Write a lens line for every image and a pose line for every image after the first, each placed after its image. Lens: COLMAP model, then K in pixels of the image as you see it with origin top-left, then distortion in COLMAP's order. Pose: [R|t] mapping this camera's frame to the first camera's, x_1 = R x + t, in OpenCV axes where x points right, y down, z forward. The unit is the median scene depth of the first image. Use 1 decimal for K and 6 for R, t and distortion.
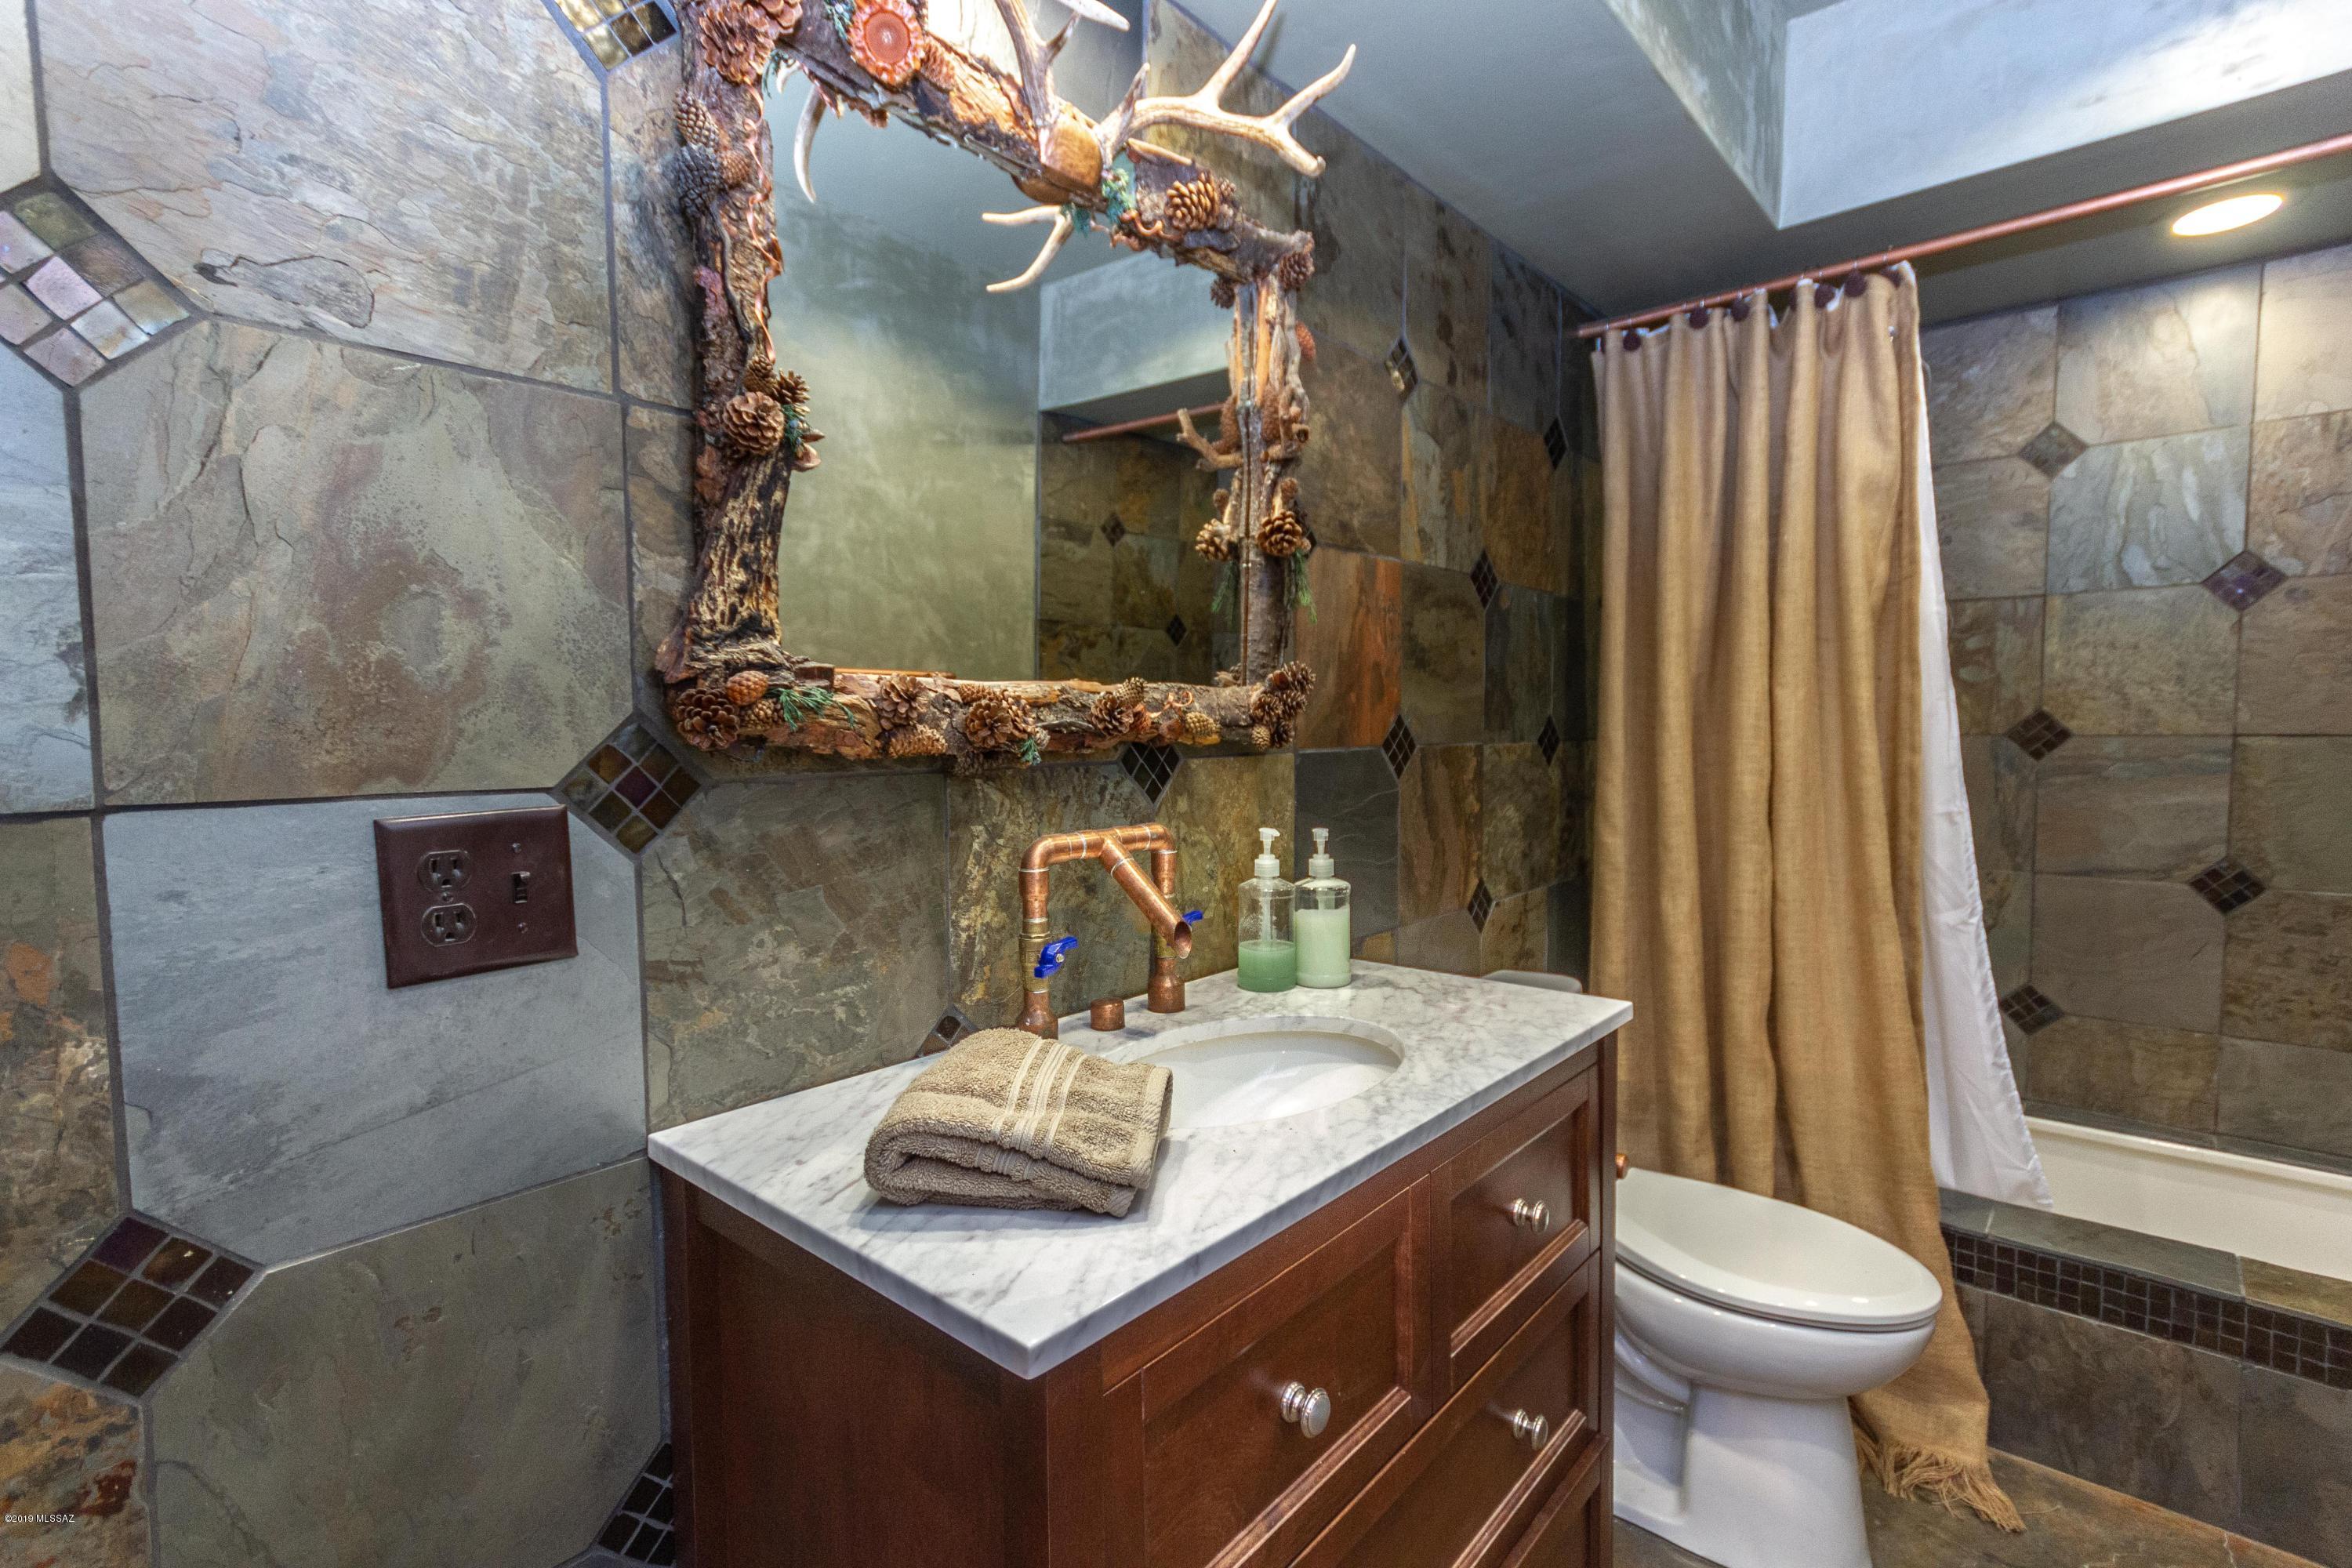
lens RADIAL K [[1090.8, 0, 1184.5], [0, 1090.8, 788.8], [0, 0, 1]] dist [0.008455, 0.001797]
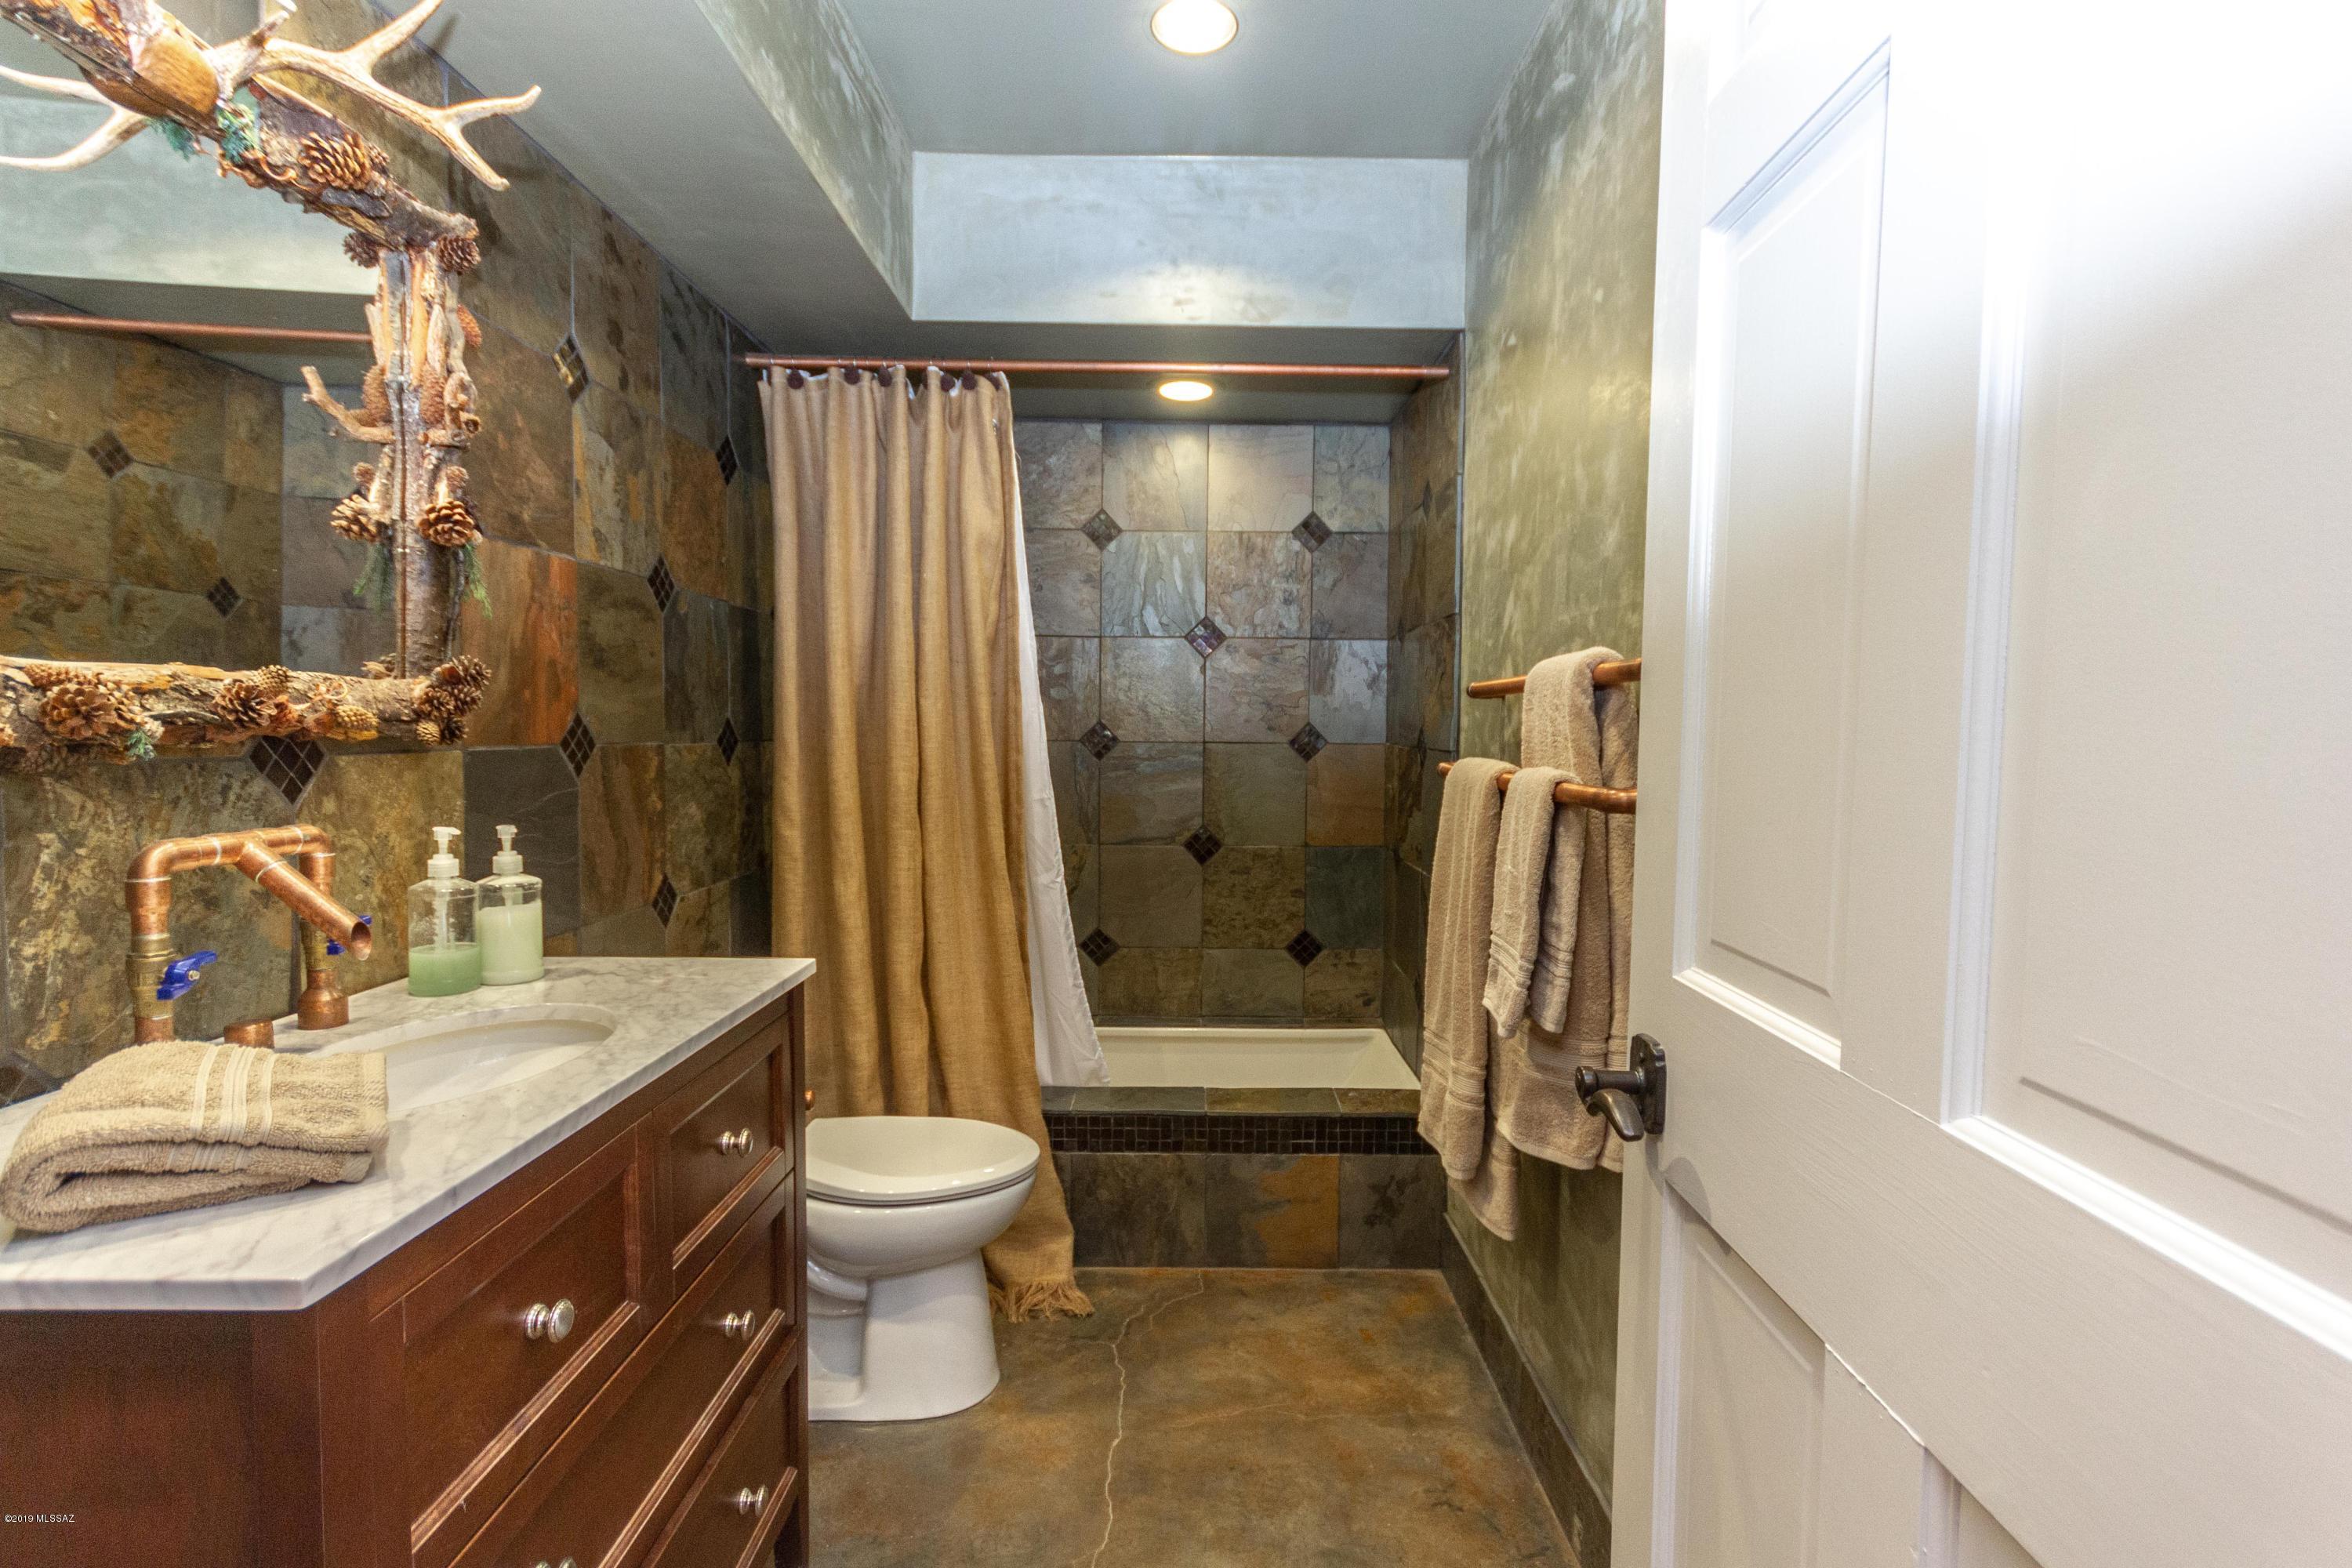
lens RADIAL K [[1090.8, 0, 1184.5], [0, 1090.8, 788.8], [0, 0, 1]] dist [0.008455, 0.001797]
pose [[0.747029, -0.020676, 0.664470, -0.051639], [0.022874, 0.999724, 0.005391, 0.007901], [-0.664398, 0.011172, 0.747296, -0.107381]]
